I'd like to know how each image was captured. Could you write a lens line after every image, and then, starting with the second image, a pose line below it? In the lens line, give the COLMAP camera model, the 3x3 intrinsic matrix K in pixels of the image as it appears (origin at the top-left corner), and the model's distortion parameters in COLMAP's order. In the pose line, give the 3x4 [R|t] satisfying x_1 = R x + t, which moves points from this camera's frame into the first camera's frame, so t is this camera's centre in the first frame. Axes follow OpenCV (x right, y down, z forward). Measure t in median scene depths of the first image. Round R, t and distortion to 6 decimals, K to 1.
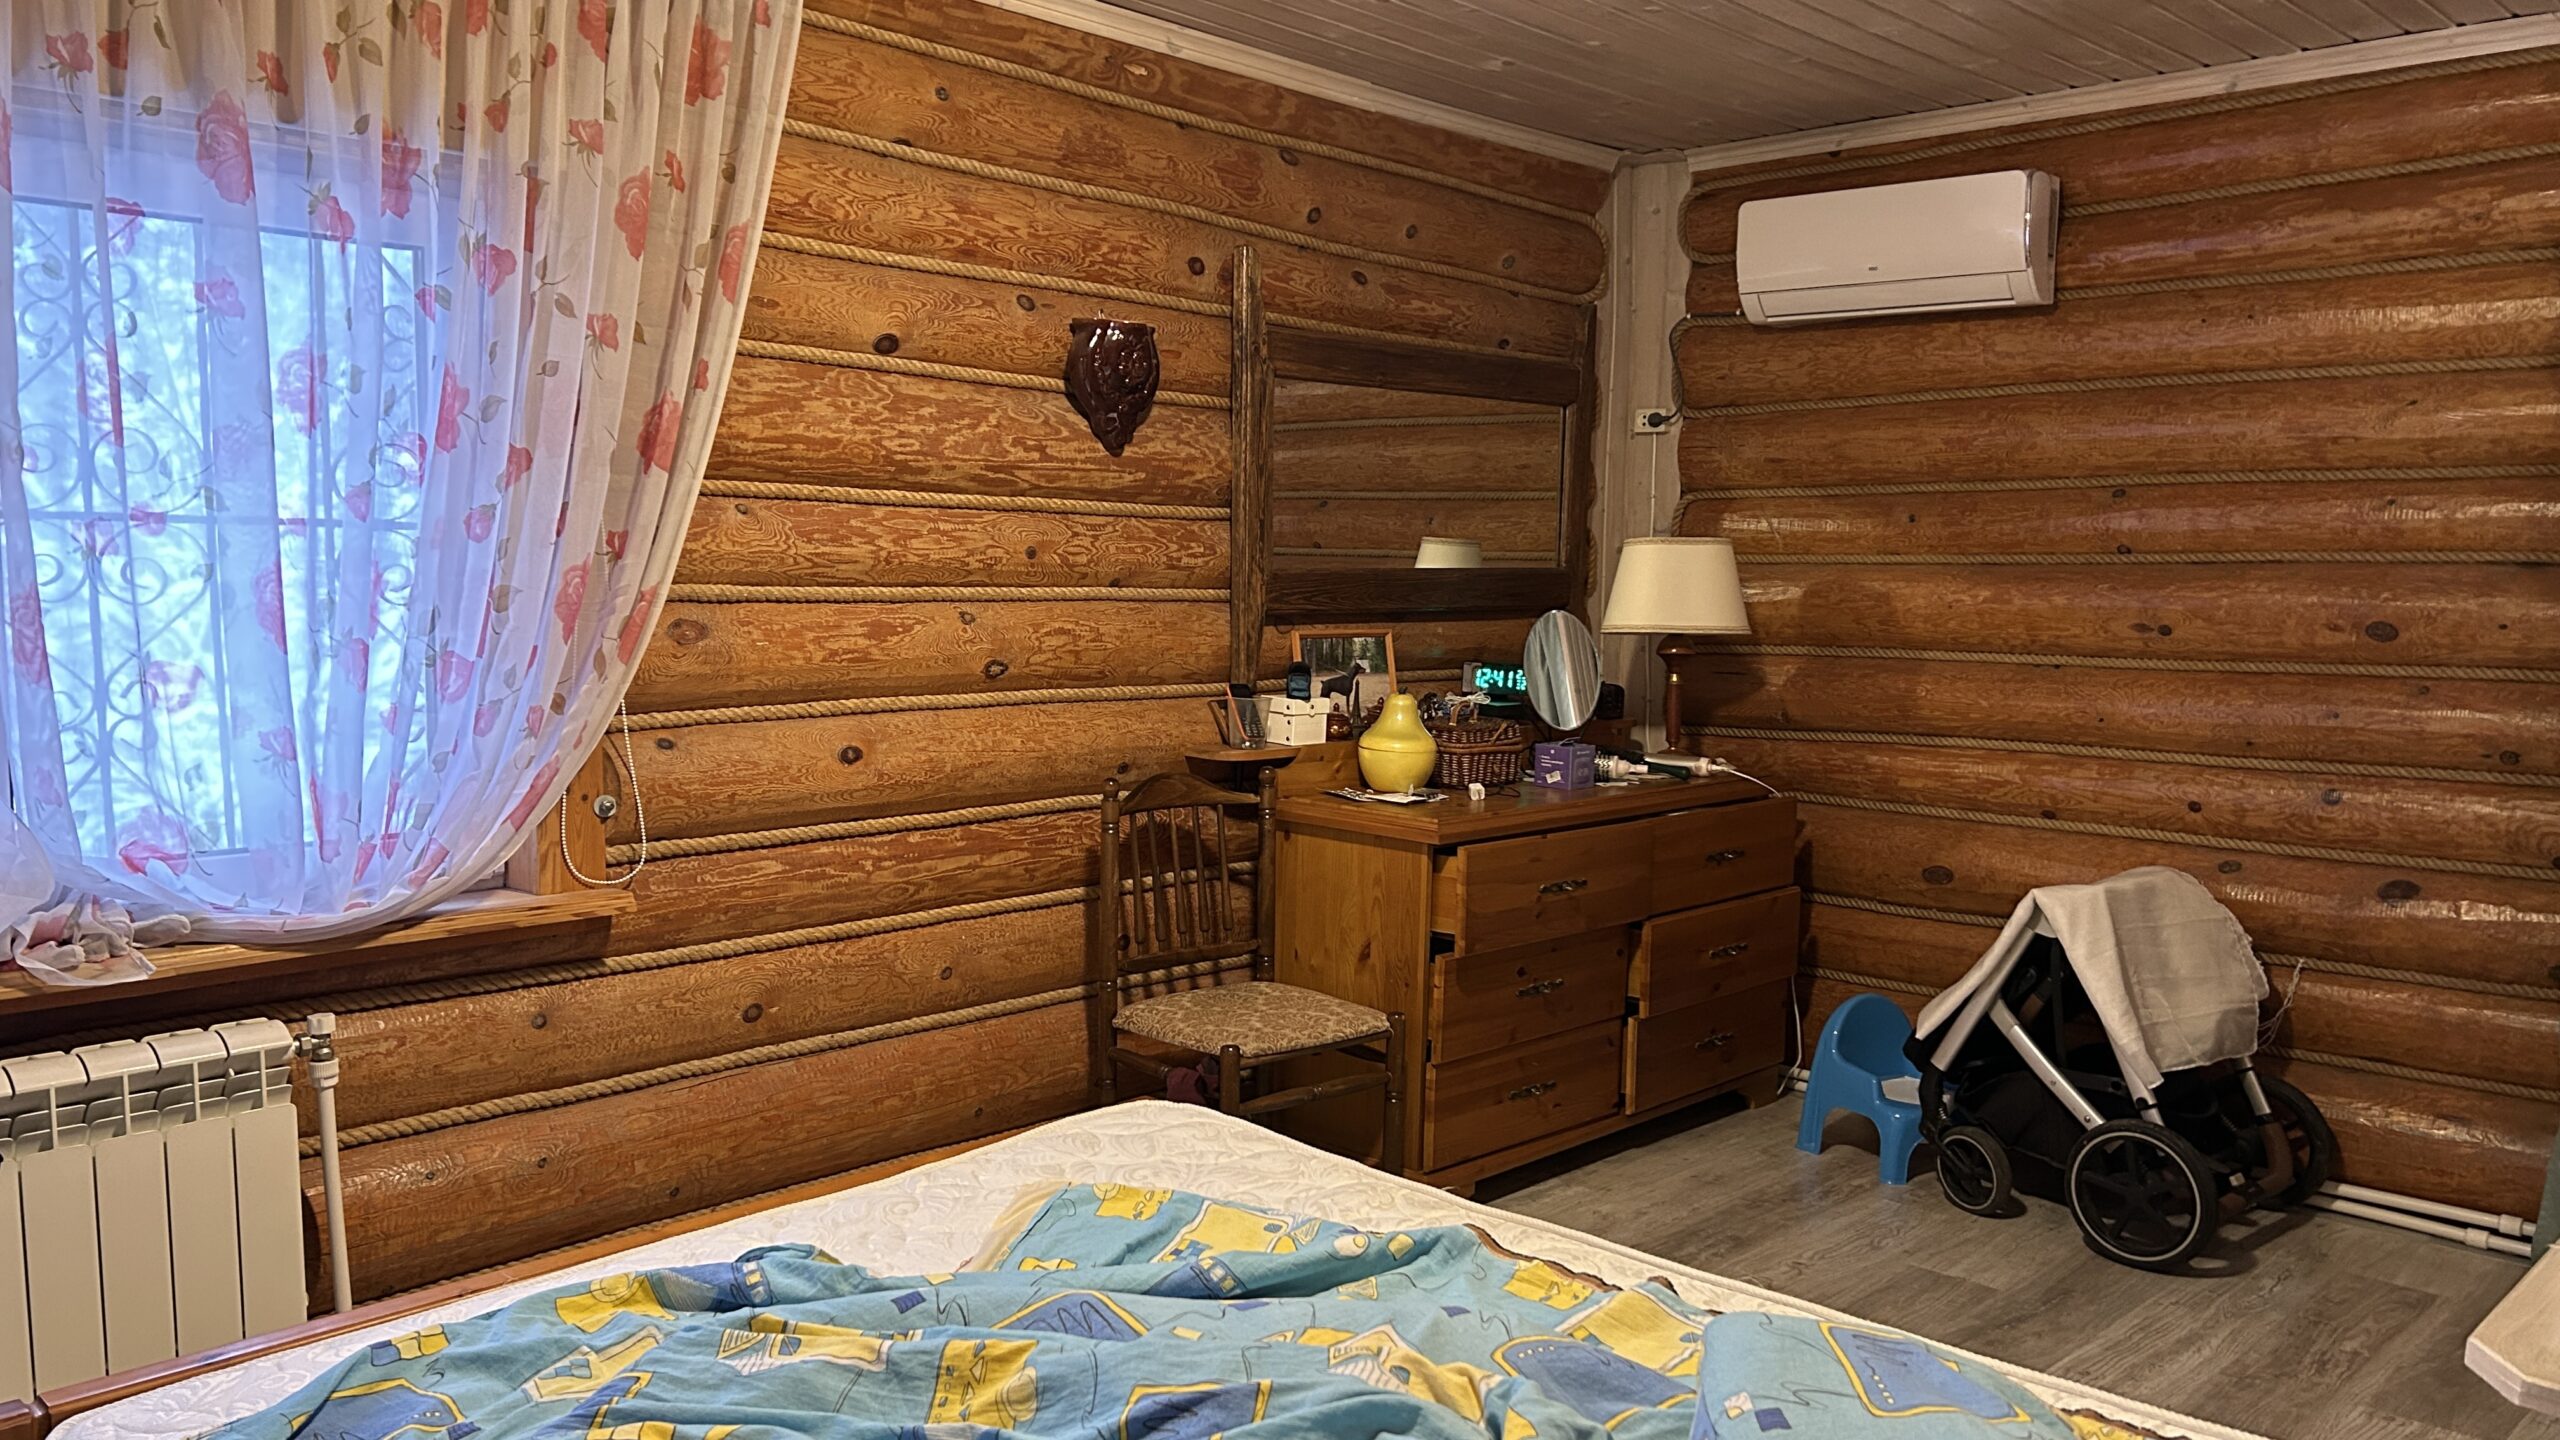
lens RADIAL K [[1954.2, 0, 1280.0], [0, 1954.2, 720.0], [0, 0, 1]] dist [0.089546, -0.125677]
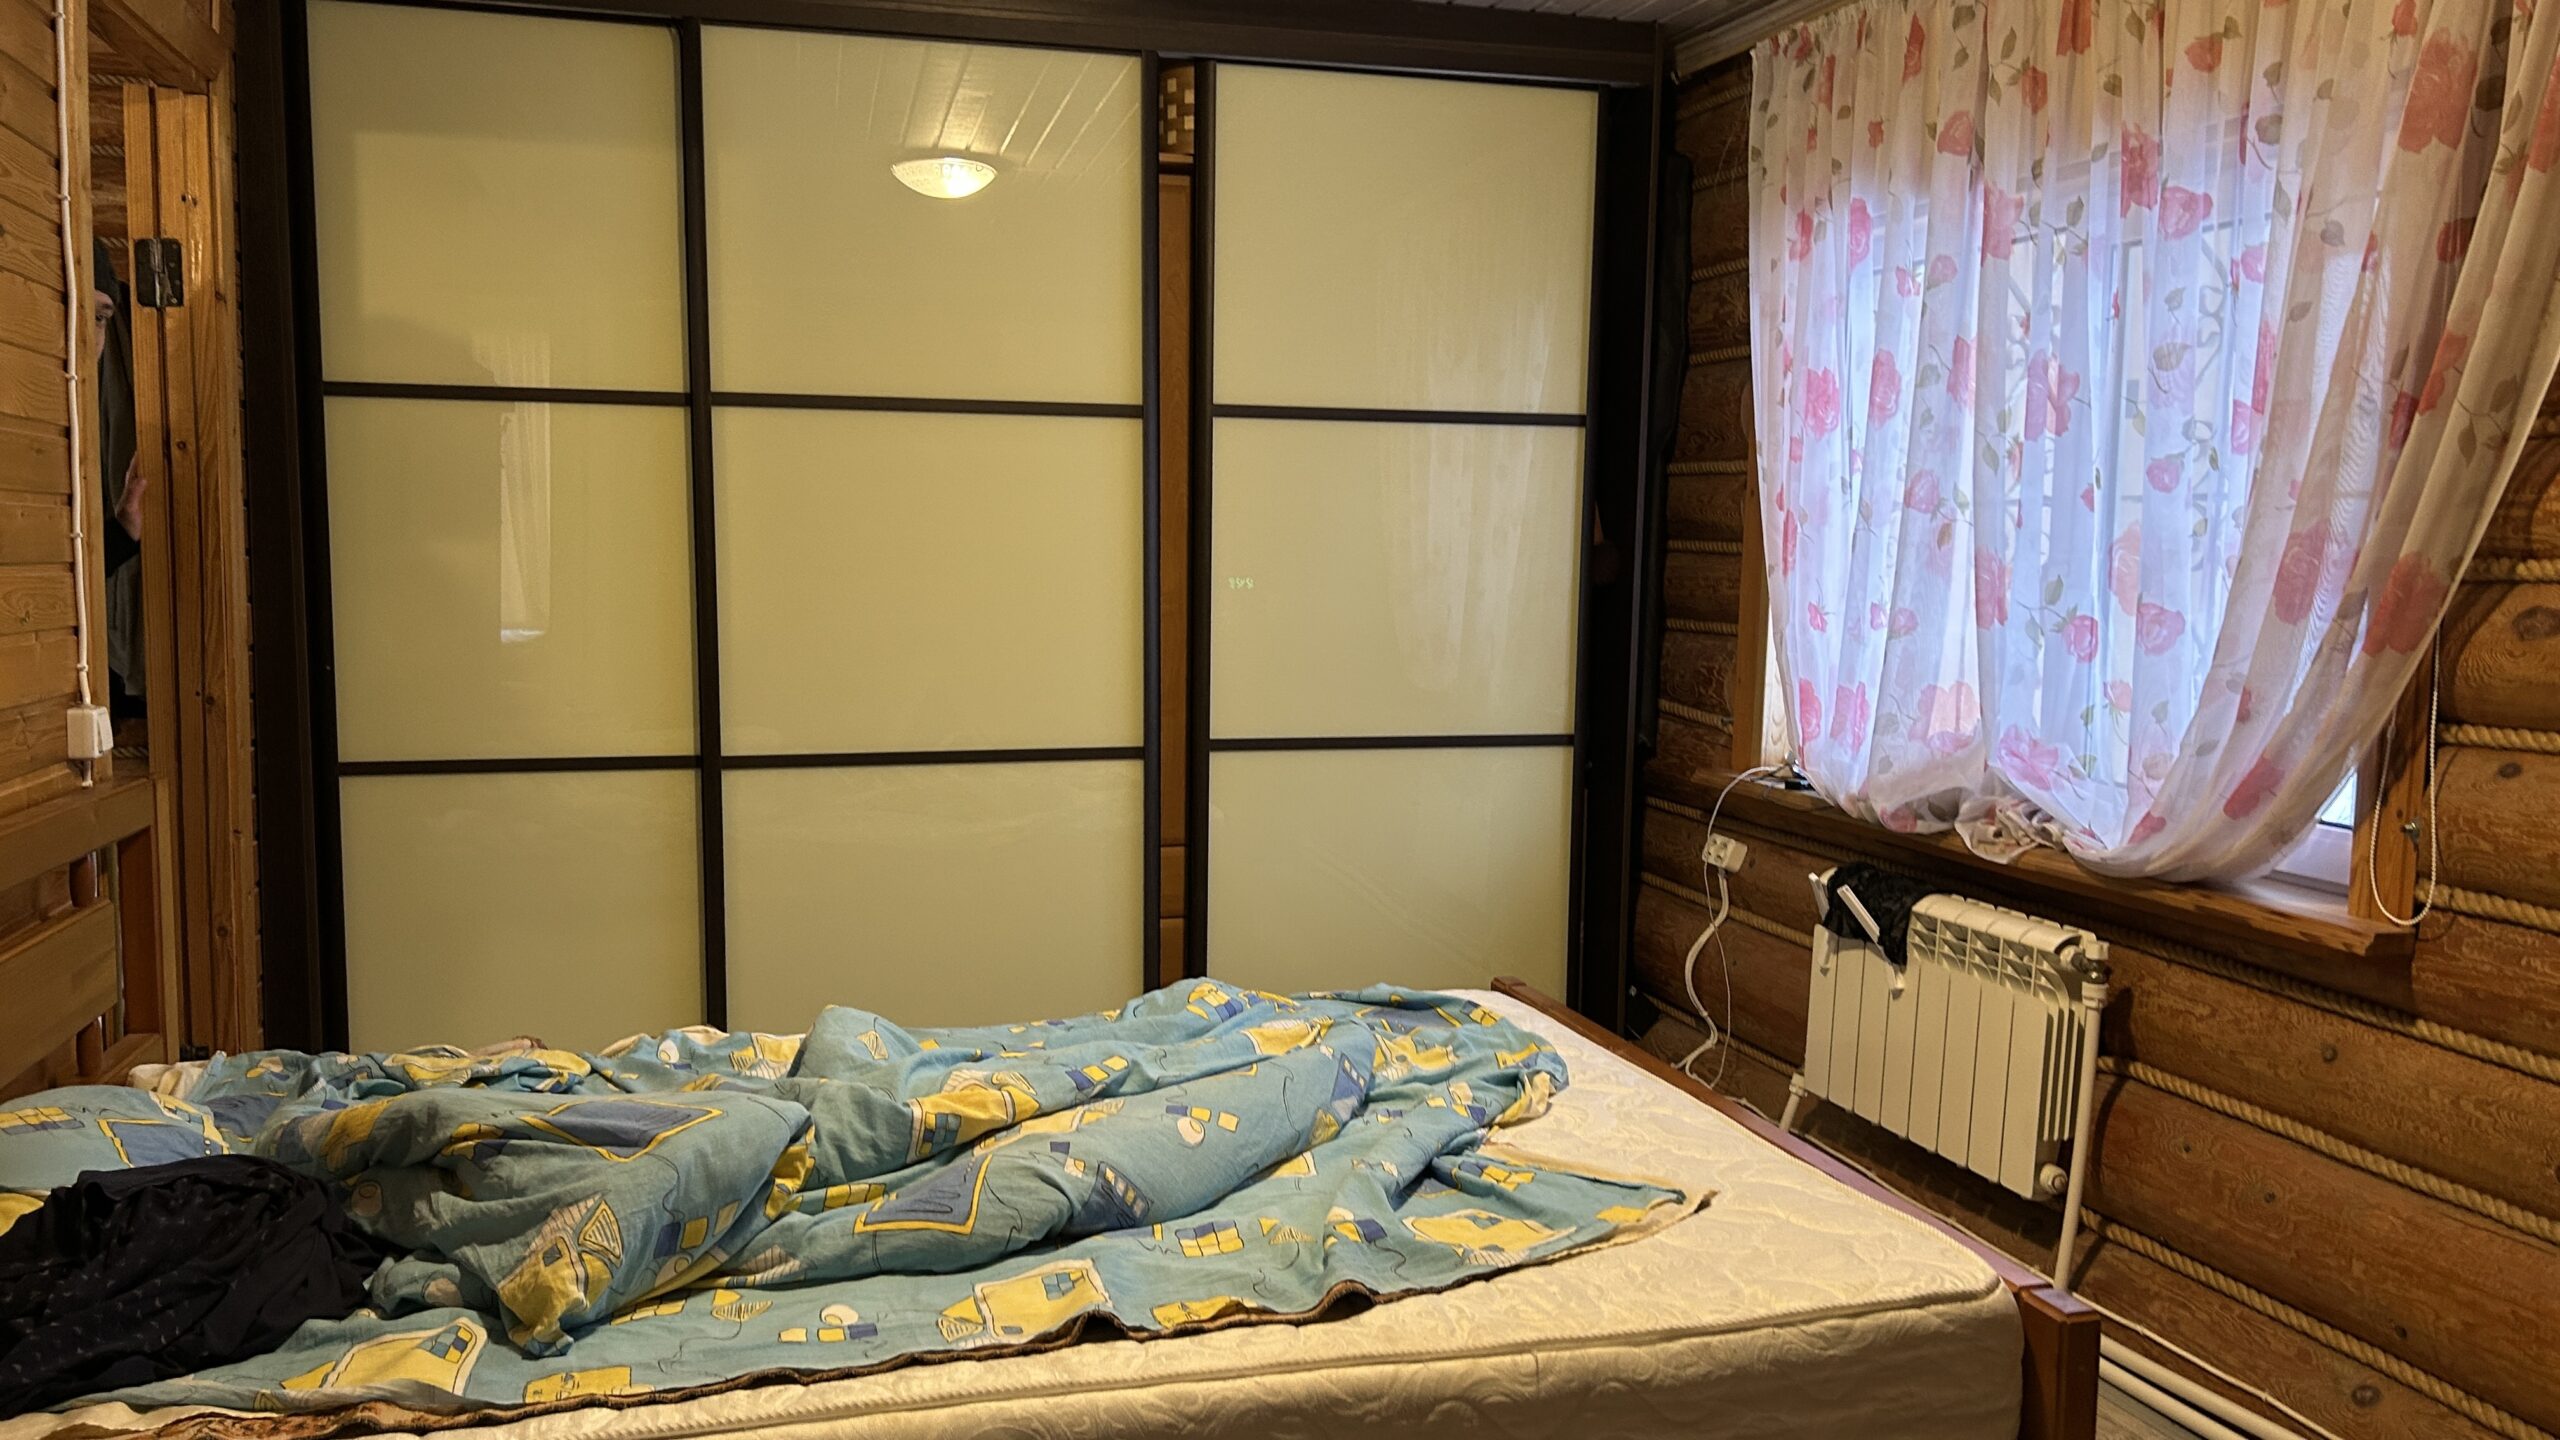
lens RADIAL K [[1954.2, 0, 1280.0], [0, 1954.2, 720.0], [0, 0, 1]] dist [0.089546, -0.125677]
pose [[-0.537979, 0.060302, -0.840799, 0.588882], [-0.084916, 0.988487, 0.125228, -0.063135], [0.838670, 0.138767, -0.526665, 1.023256]]
